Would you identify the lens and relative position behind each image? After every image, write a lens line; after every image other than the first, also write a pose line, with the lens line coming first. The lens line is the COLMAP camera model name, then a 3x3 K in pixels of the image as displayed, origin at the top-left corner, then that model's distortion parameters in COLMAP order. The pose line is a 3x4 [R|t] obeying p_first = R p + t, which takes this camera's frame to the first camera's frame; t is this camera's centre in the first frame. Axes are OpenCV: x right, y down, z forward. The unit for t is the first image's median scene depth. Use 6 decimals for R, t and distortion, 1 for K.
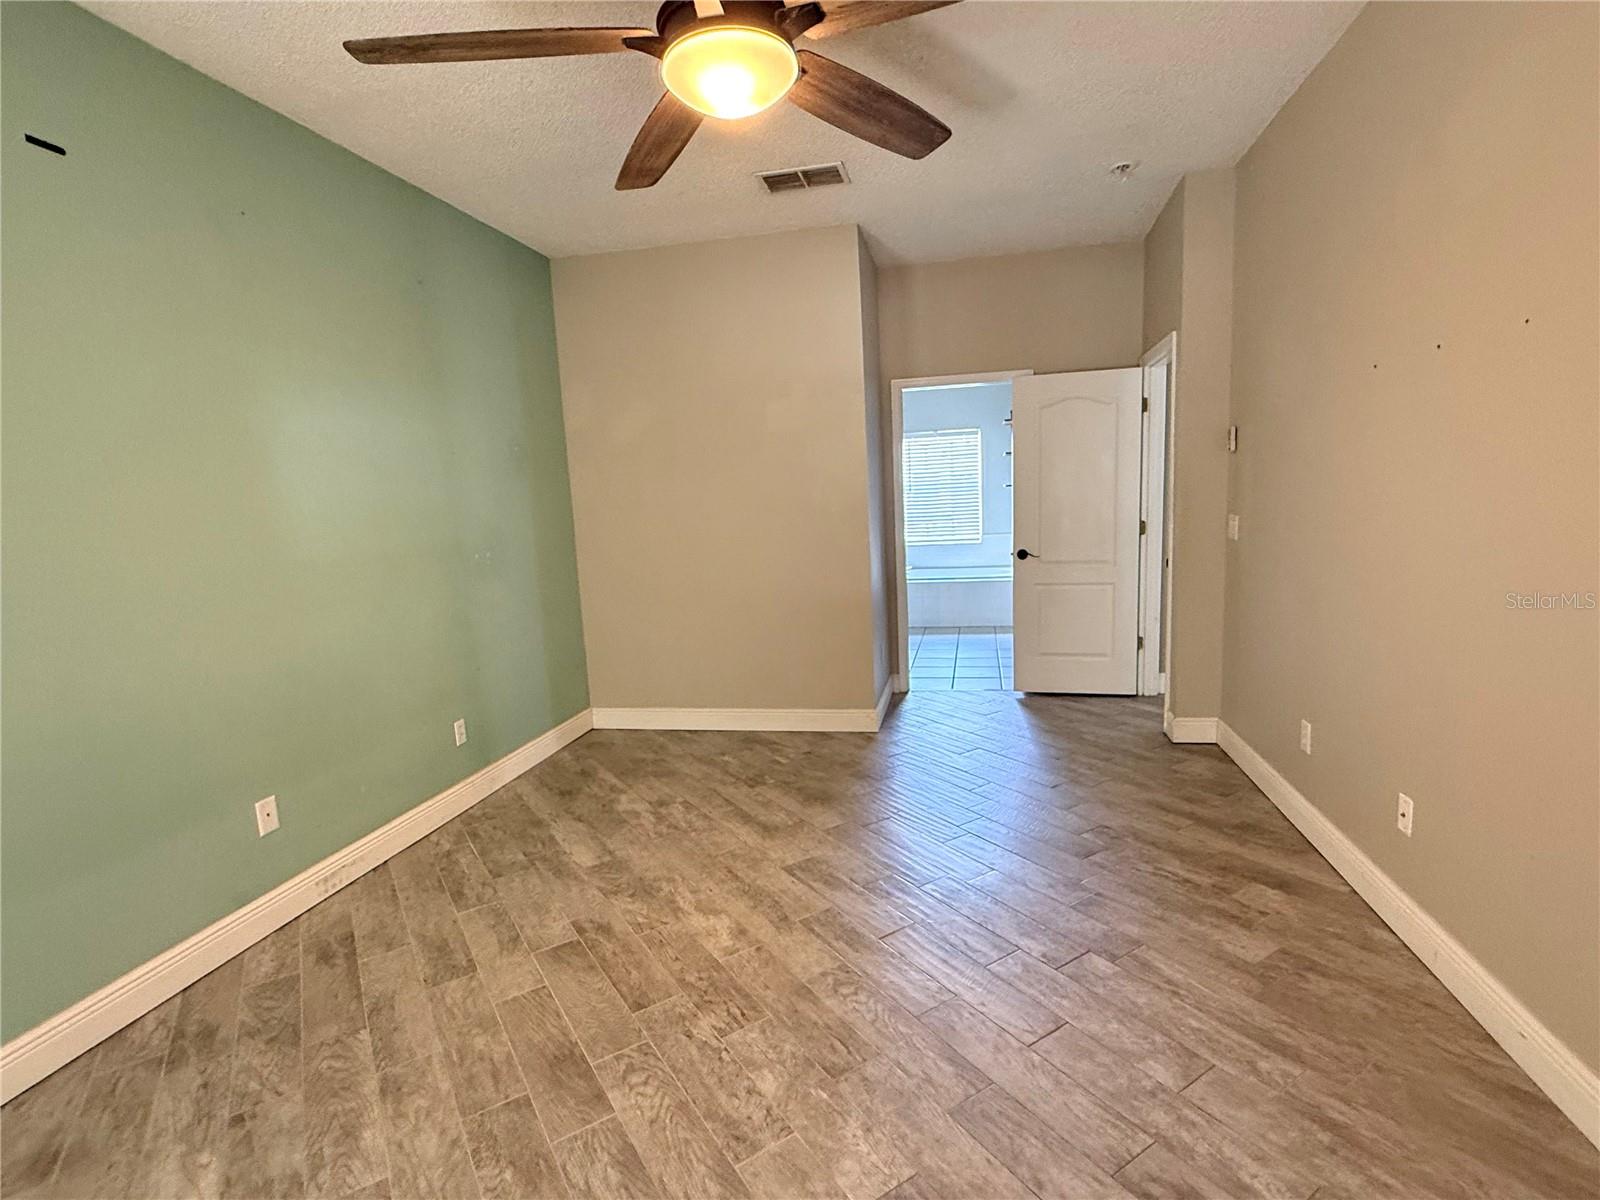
lens RADIAL K [[786.5, 0, 800.0], [0, 786.5, 600.0], [0, 0, 1]] dist [0.001413, 0.000651]
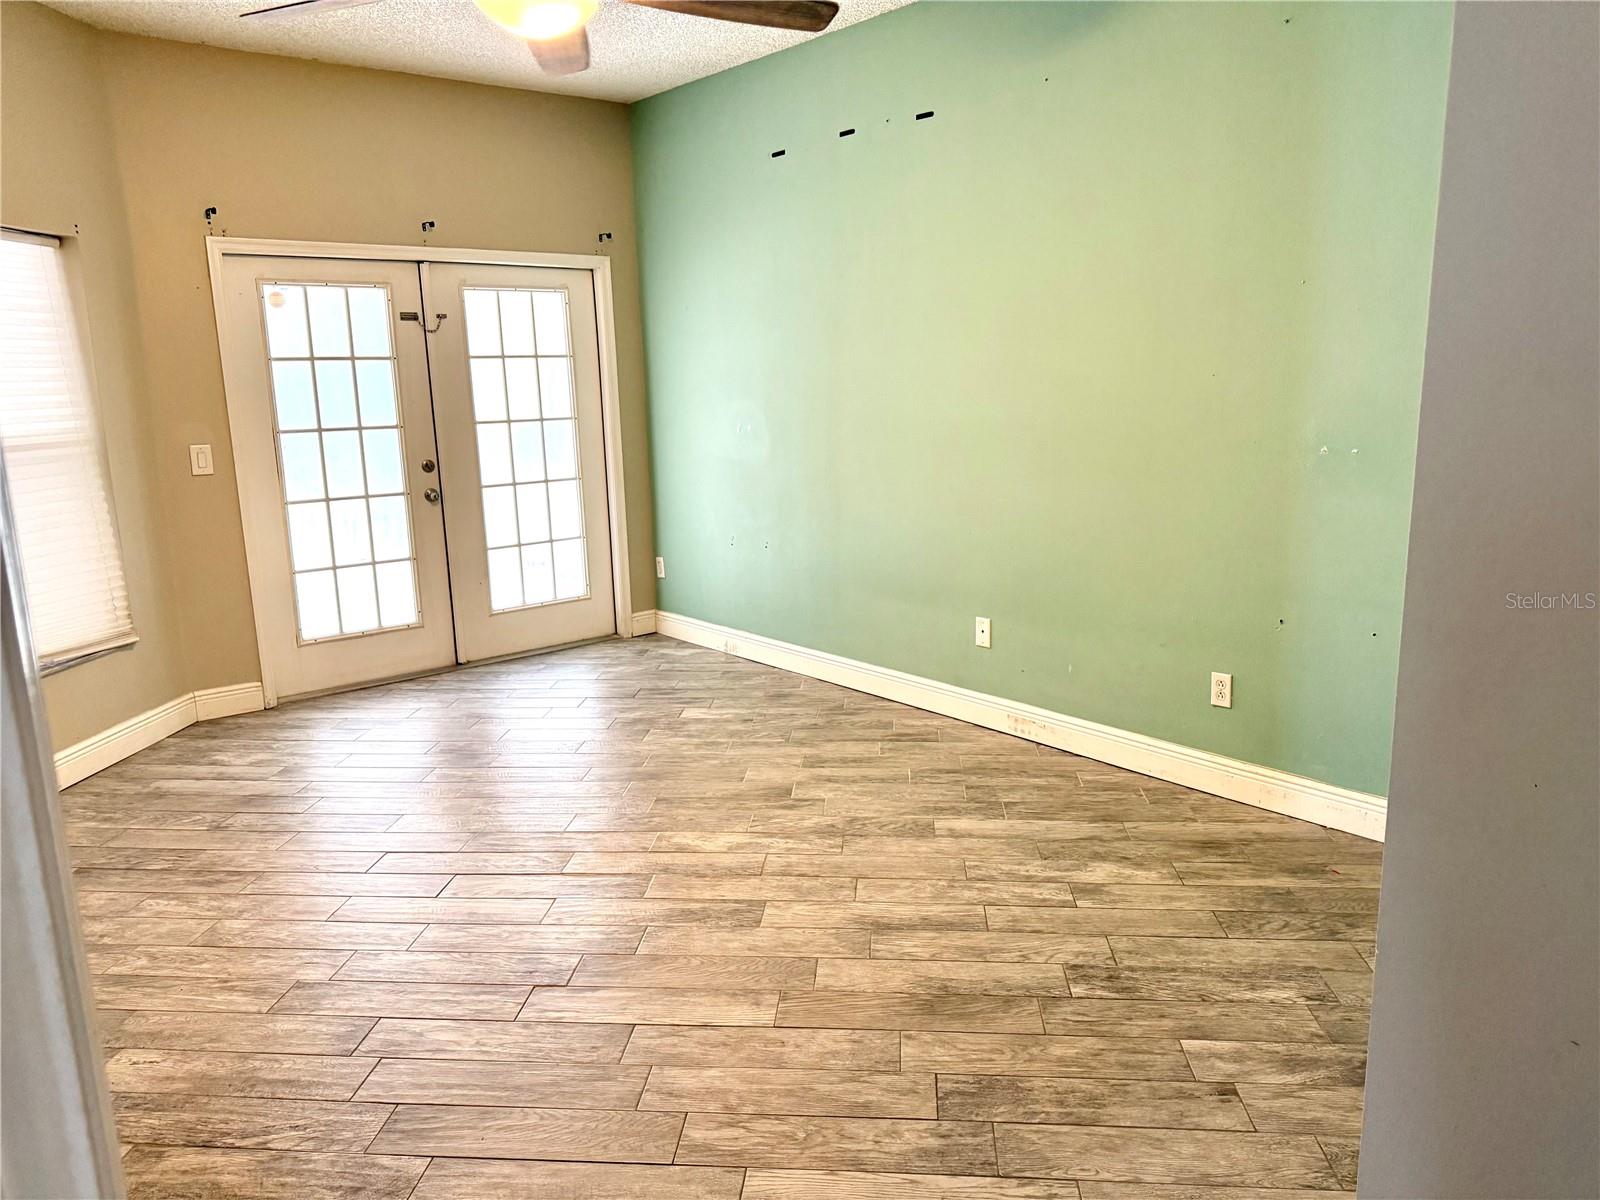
lens RADIAL K [[1128.5, 0, 800.0], [0, 1128.5, 600.0], [0, 0, 1]] dist [0.037770, -0.078893]
pose [[-0.611919, 0.214601, -0.761250, 0.785421], [-0.055502, 0.948462, 0.311991, -0.289100], [0.788971, 0.233164, -0.568472, 1.751054]]
